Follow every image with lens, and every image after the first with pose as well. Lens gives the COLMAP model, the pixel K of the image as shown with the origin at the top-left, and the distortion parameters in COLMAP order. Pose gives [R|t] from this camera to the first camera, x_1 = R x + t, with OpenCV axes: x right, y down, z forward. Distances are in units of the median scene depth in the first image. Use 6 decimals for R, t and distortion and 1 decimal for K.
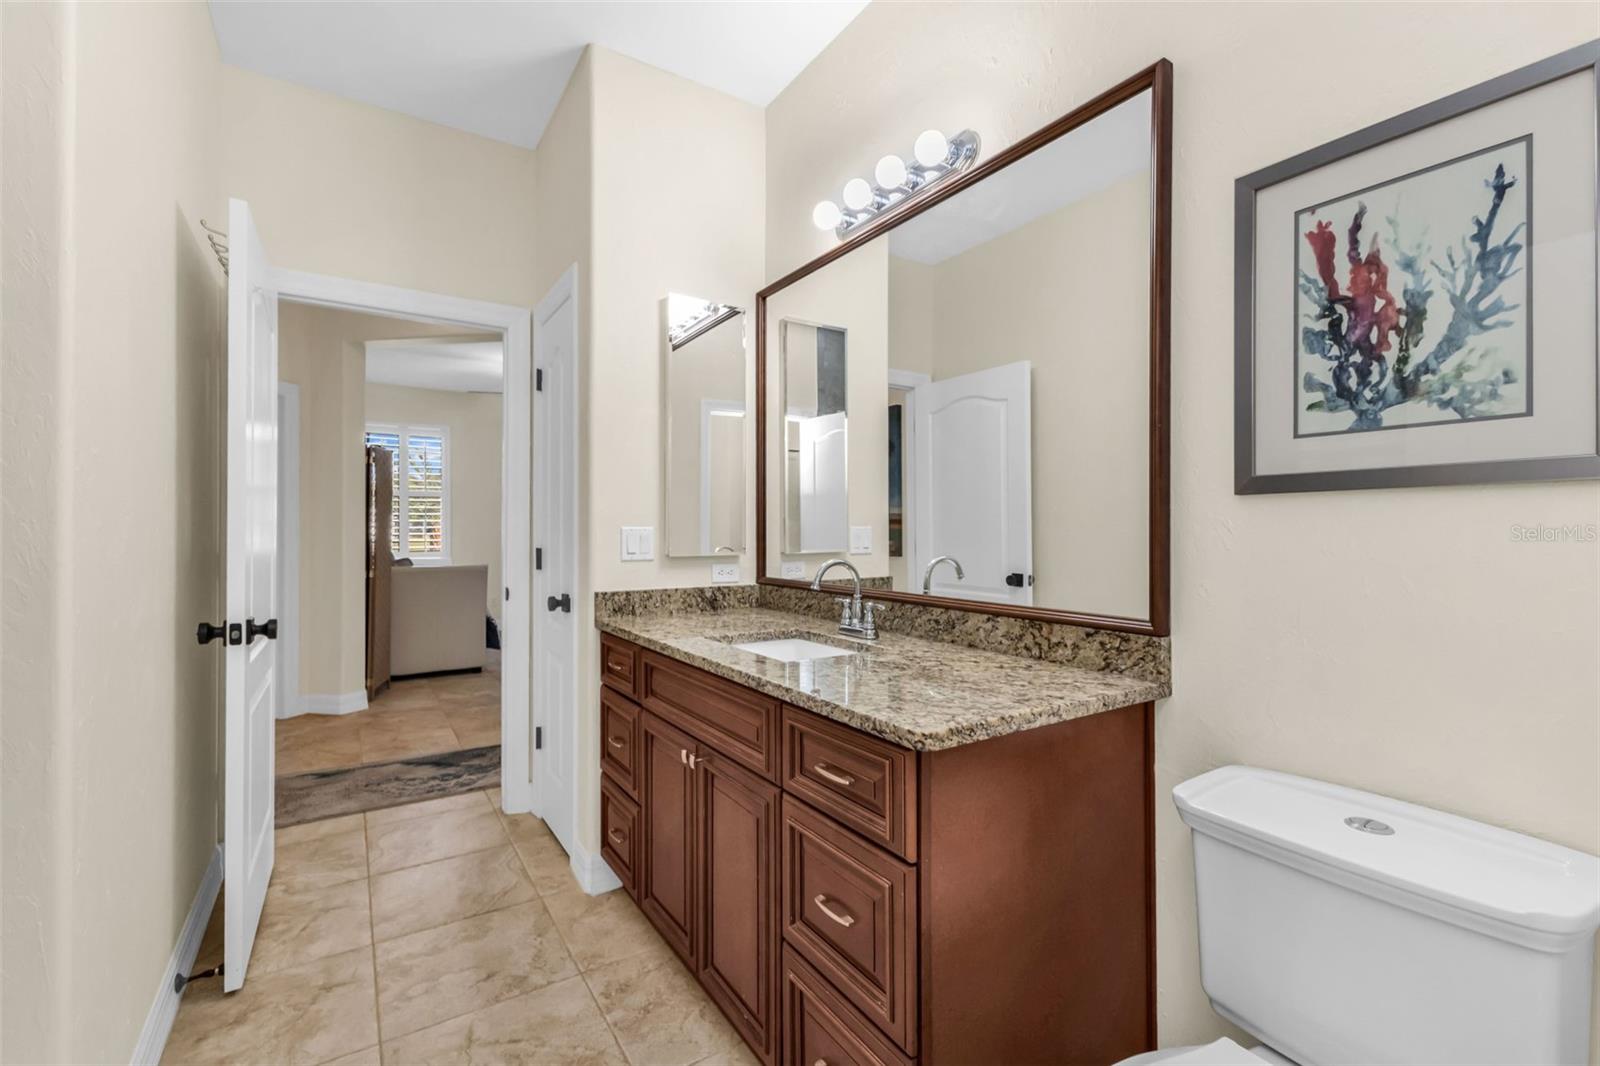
lens RADIAL K [[675.6, 0, 807.5], [0, 675.6, 526.2], [0, 0, 1]] dist [-0.000010, 0.000004]
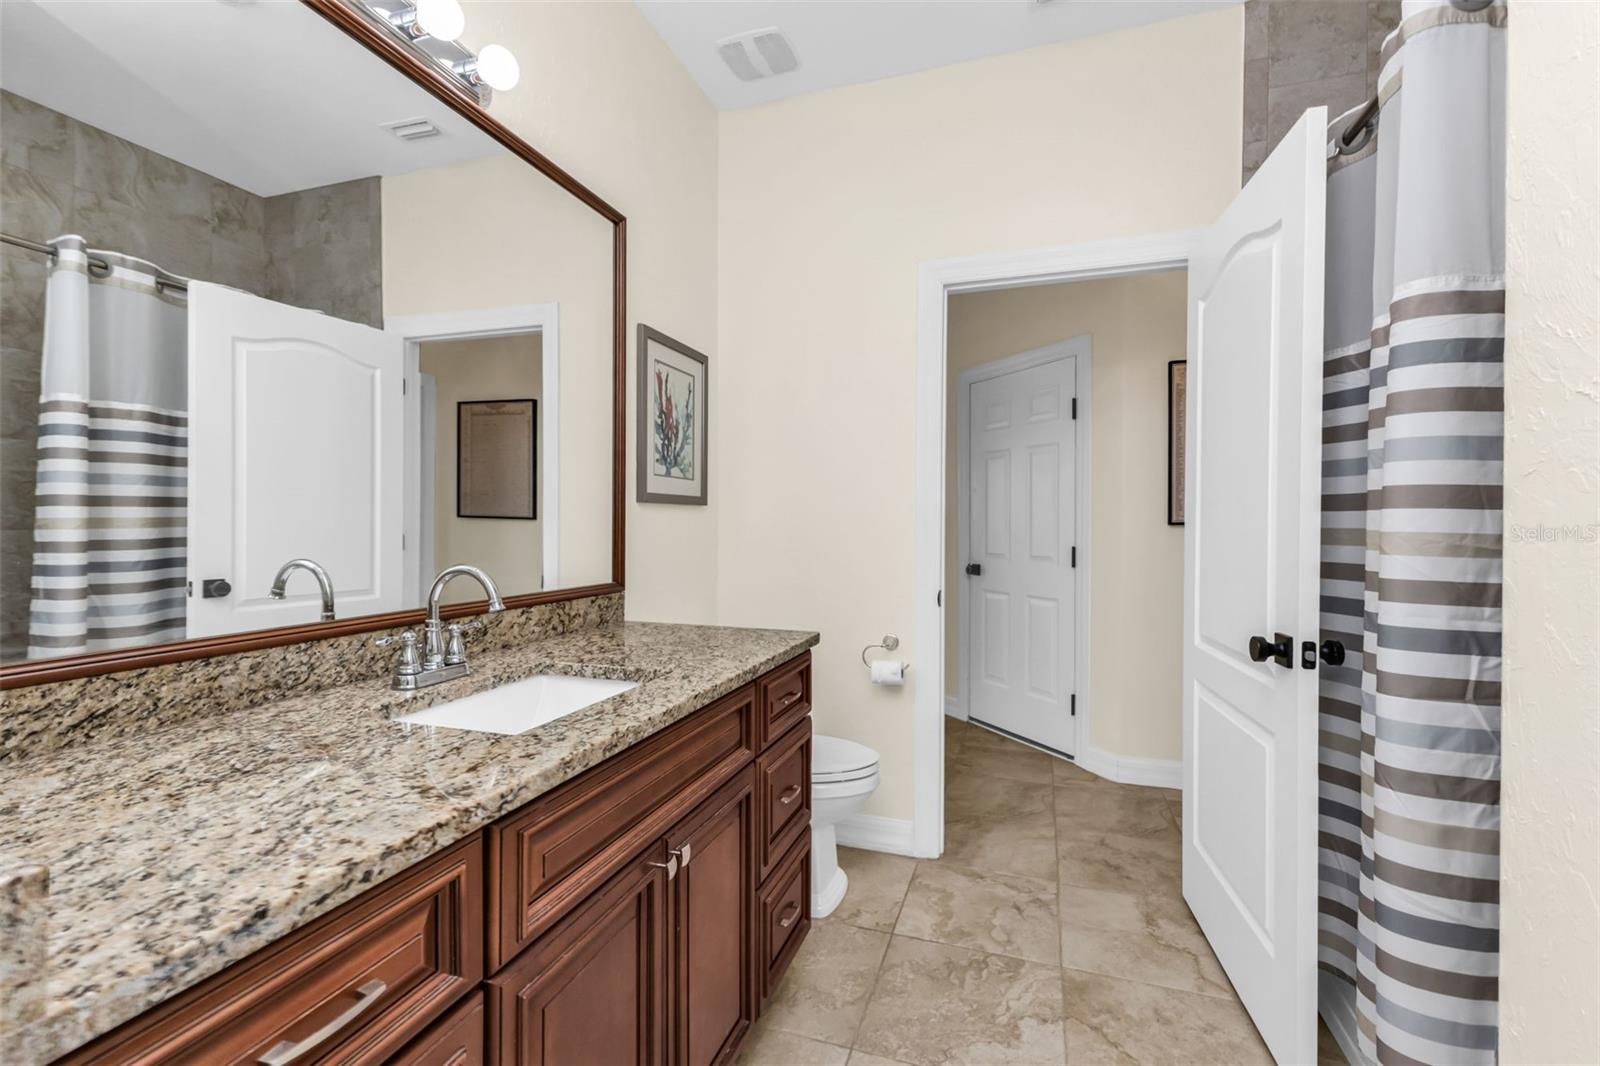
lens RADIAL K [[674.4, 0, 808.0], [0, 674.4, 529.8], [0, 0, 1]] dist [-0.000293, -0.000026]
pose [[-0.605824, -0.009788, 0.795539, -0.879348], [-0.009801, 0.999940, 0.004839, 0.010814], [-0.795539, -0.004865, -0.605883, 1.466118]]
